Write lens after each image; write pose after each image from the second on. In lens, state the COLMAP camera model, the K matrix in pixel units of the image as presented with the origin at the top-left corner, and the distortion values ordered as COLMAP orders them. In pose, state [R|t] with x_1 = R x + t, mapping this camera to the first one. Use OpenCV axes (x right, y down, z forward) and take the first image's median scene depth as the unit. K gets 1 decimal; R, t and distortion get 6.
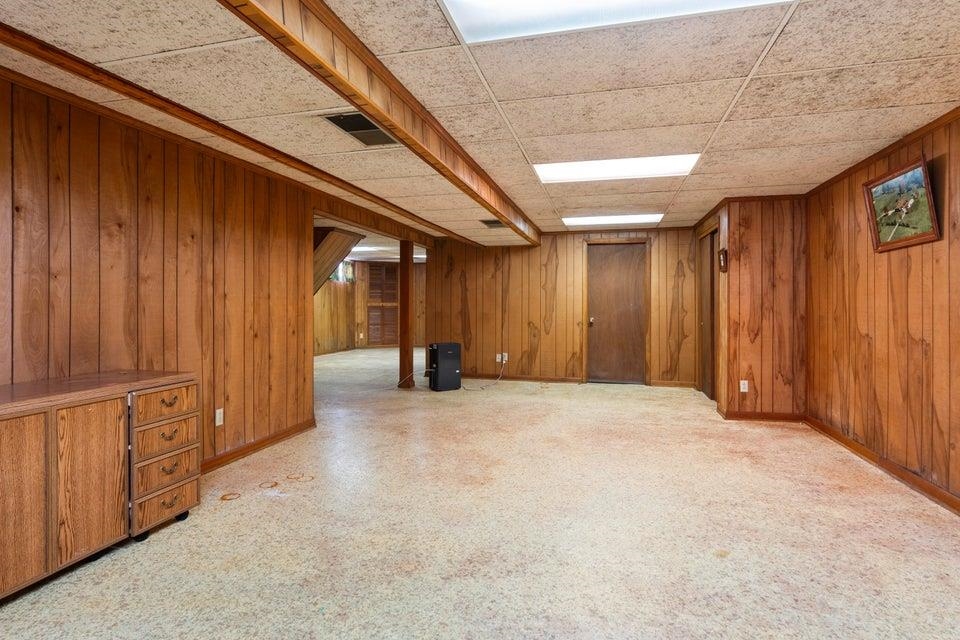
lens RADIAL K [[488.8, 0, 482.1], [0, 488.8, 300.6], [0, 0, 1]] dist [-0.002426, -0.000343]
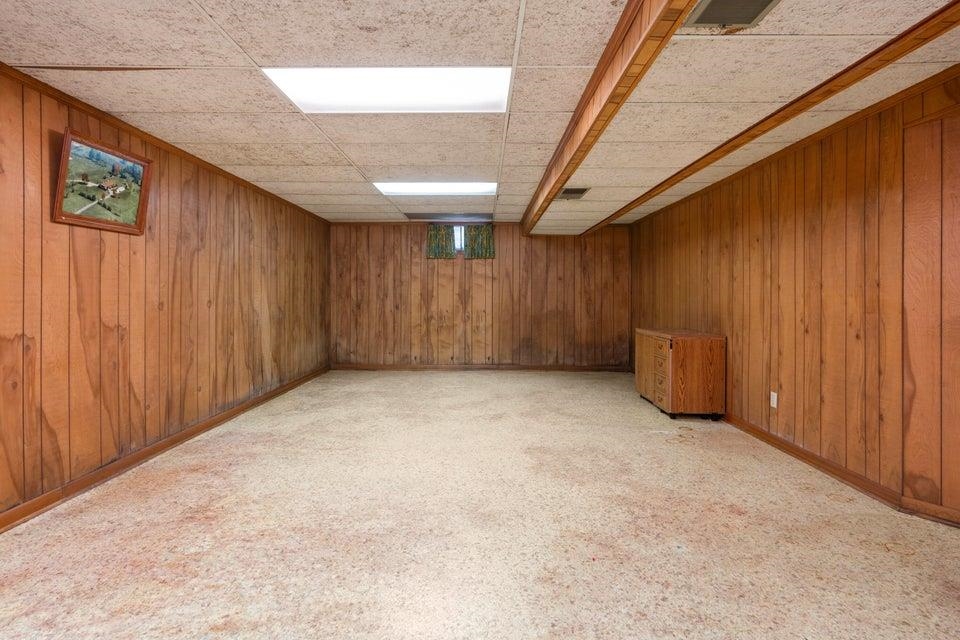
lens RADIAL K [[488.8, 0, 482.1], [0, 488.8, 300.6], [0, 0, 1]] dist [-0.002426, -0.000343]
pose [[-0.968149, -0.003528, -0.250348, 0.368830], [-0.003943, 0.999992, 0.001157, 0.020294], [0.250342, 0.002108, -0.968155, 1.930646]]
